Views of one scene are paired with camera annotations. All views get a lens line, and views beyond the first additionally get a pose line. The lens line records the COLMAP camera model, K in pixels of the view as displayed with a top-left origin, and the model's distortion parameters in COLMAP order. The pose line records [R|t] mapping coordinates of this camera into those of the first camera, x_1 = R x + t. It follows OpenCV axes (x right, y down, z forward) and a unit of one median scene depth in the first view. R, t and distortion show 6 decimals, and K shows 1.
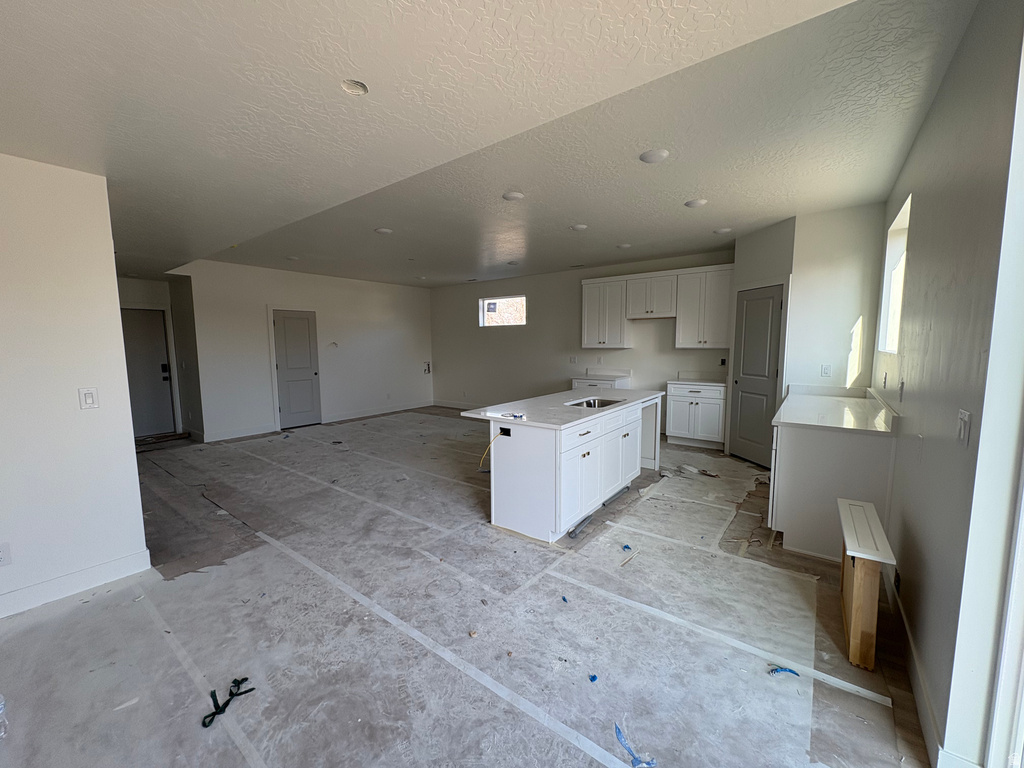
lens RADIAL K [[408.2, 0, 511.3], [0, 408.2, 384.9], [0, 0, 1]] dist [-0.004171, 0.000023]
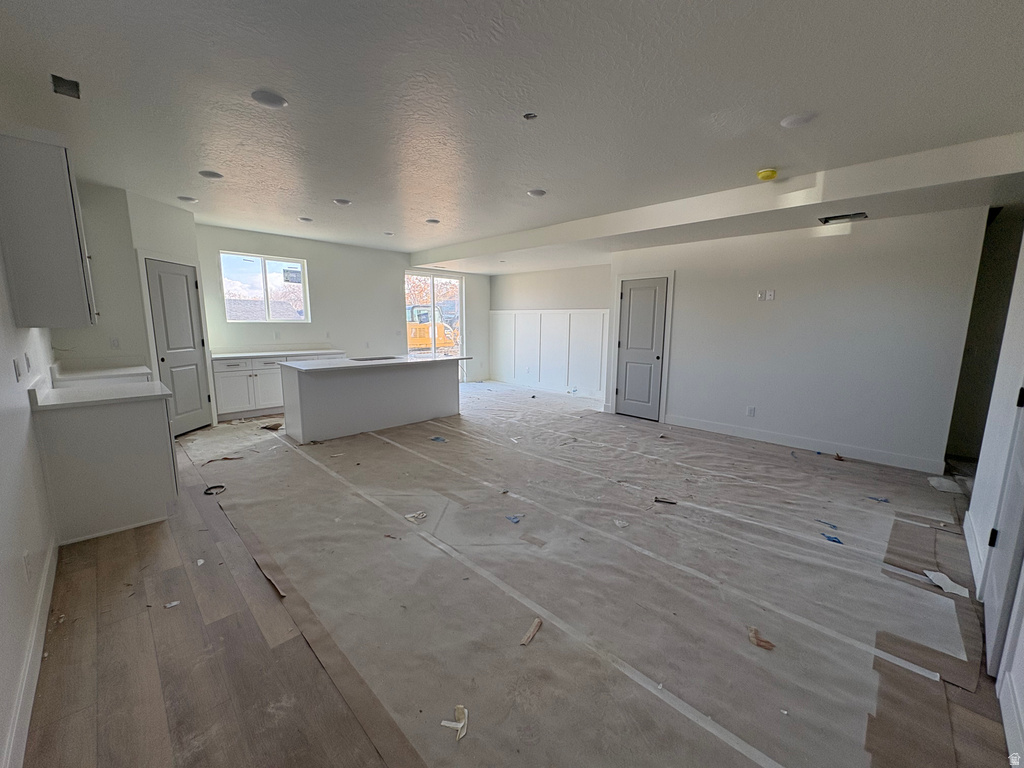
lens RADIAL K [[408.2, 0, 511.7], [0, 408.2, 384.8], [0, 0, 1]] dist [-0.004171, 0.000023]
pose [[-0.991982, -0.022333, 0.124393, -0.295705], [0.010127, 0.967052, 0.254379, -0.153265], [-0.125975, 0.253599, -0.959071, 1.552584]]
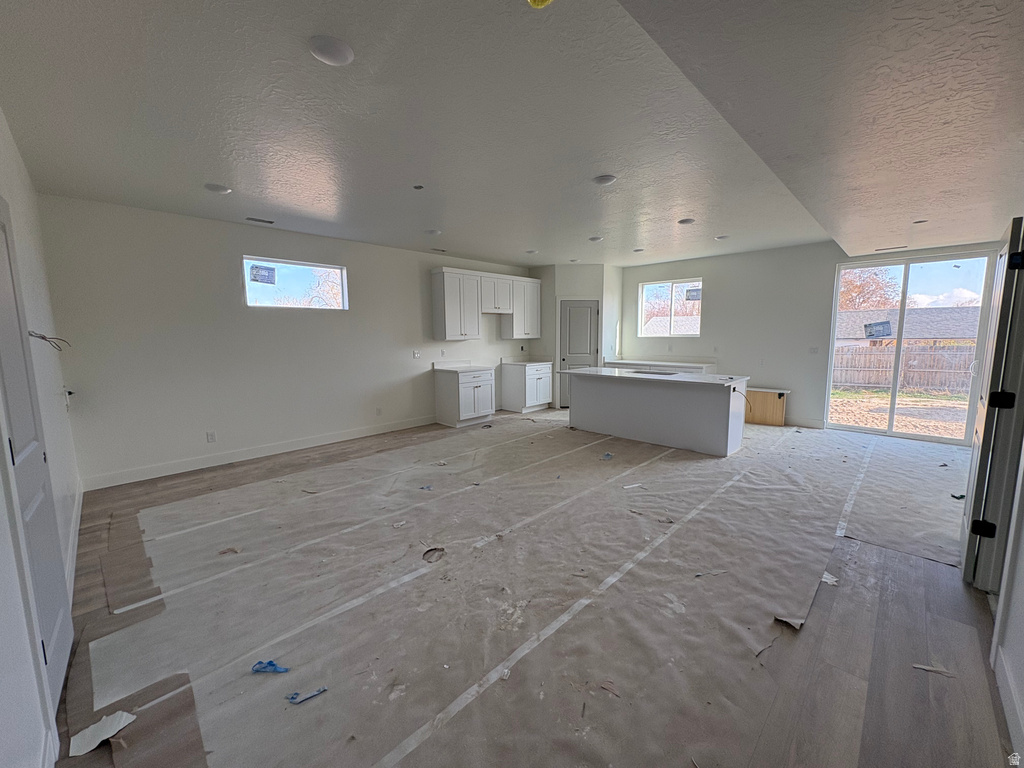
lens RADIAL K [[408.2, 0, 512.1], [0, 408.2, 383.2], [0, 0, 1]] dist [-0.004171, 0.000023]
pose [[0.125028, -0.115325, 0.985428, -0.863877], [0.110197, 0.988690, 0.101726, -0.083585], [-0.986014, 0.095872, 0.136323, 0.857764]]
